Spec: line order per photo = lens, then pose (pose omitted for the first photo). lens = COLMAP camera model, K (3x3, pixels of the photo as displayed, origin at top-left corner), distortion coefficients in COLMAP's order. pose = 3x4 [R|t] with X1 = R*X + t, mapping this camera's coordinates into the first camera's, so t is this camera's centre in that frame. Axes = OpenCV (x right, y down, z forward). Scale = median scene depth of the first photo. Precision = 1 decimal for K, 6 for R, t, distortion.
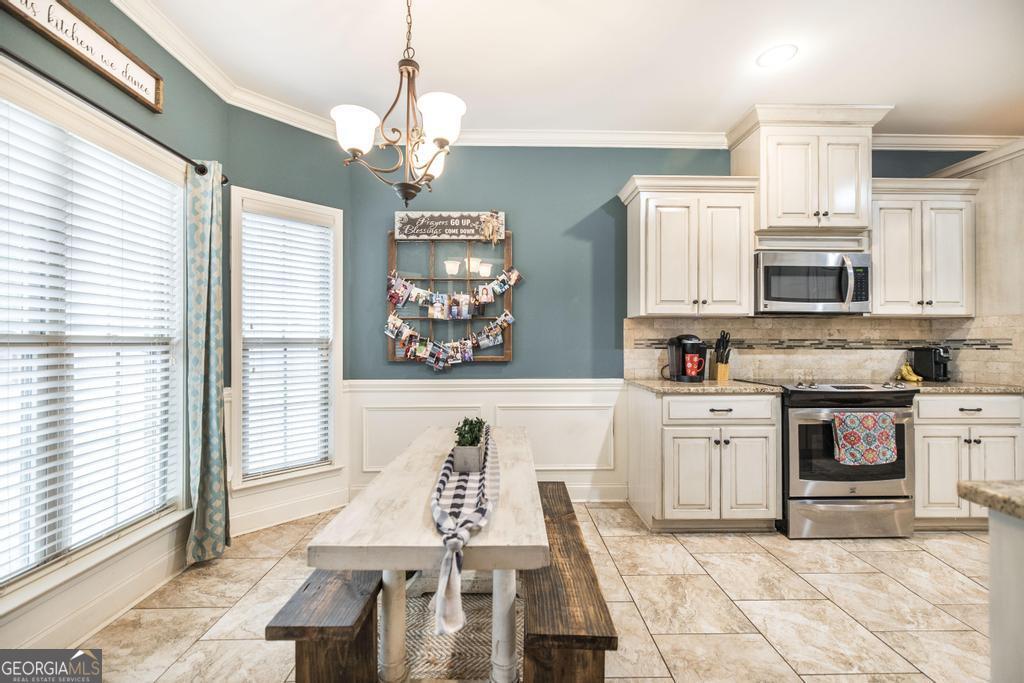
lens RADIAL K [[433.0, 0, 513.9], [0, 433.0, 339.3], [0, 0, 1]] dist [0.004225, -0.000658]
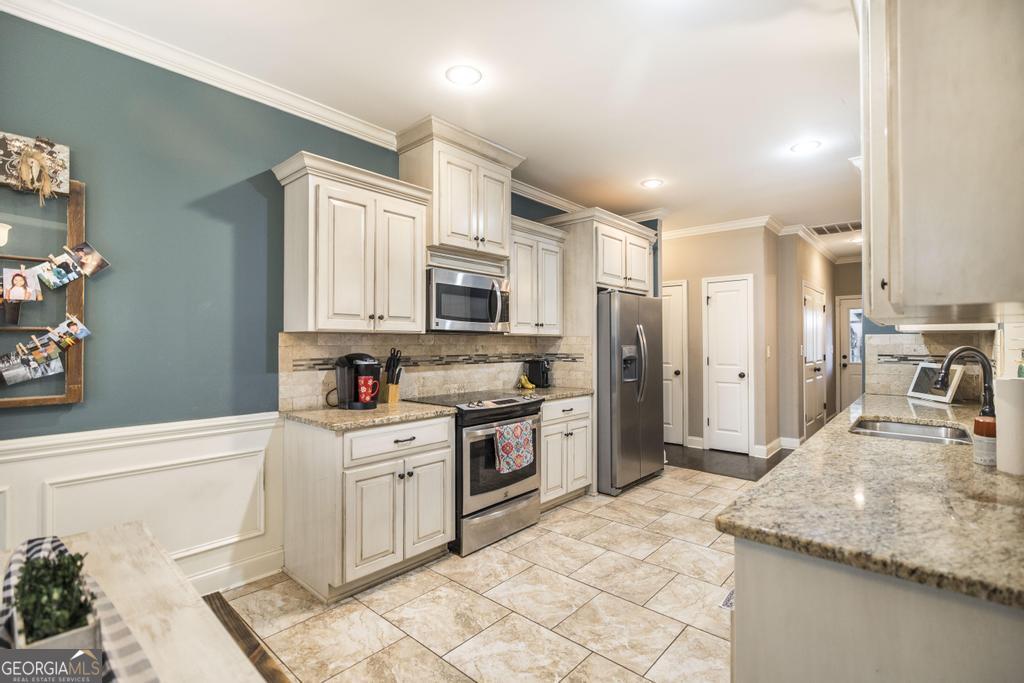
lens RADIAL K [[468.5, 0, 507.6], [0, 468.5, 338.8], [0, 0, 1]] dist [-0.006272, 0.001461]
pose [[0.687589, 0.004788, 0.726084, -0.074709], [-0.004104, 0.999988, -0.002708, -0.039919], [-0.726088, -0.001118, 0.687600, 0.152574]]
